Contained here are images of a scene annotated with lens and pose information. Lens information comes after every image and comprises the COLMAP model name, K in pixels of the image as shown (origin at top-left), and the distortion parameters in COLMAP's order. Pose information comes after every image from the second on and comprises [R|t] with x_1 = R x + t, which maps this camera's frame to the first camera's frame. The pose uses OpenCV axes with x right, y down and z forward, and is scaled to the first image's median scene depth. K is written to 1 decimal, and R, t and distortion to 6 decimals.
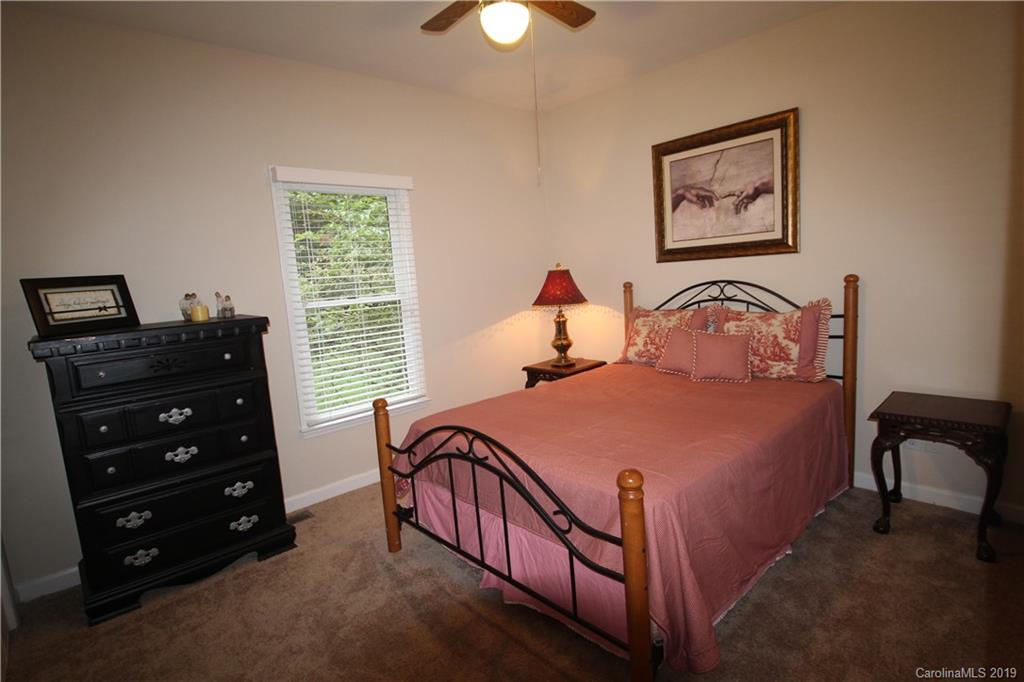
lens RADIAL K [[511.1, 0, 507.6], [0, 511.1, 337.8], [0, 0, 1]] dist [-0.001133, -0.000276]
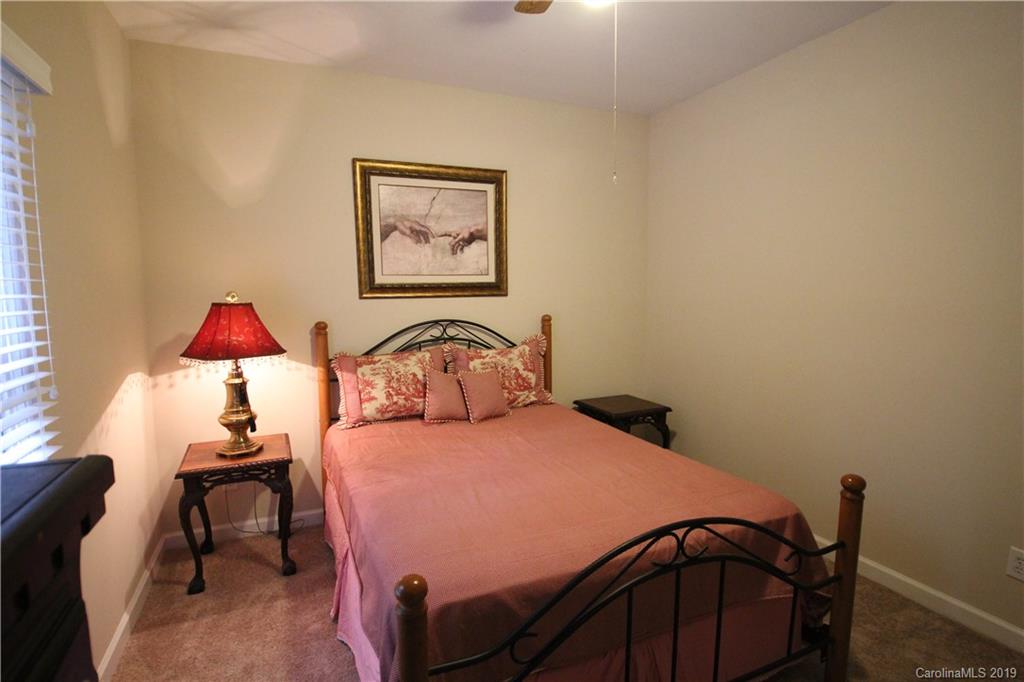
lens RADIAL K [[511.1, 0, 509.8], [0, 511.1, 349.9], [0, 0, 1]] dist [-0.001133, -0.000276]
pose [[0.308404, -0.049112, 0.949987, -0.478941], [0.111444, 0.993655, 0.015190, -0.055834], [-0.944705, 0.101185, 0.311920, 0.583002]]
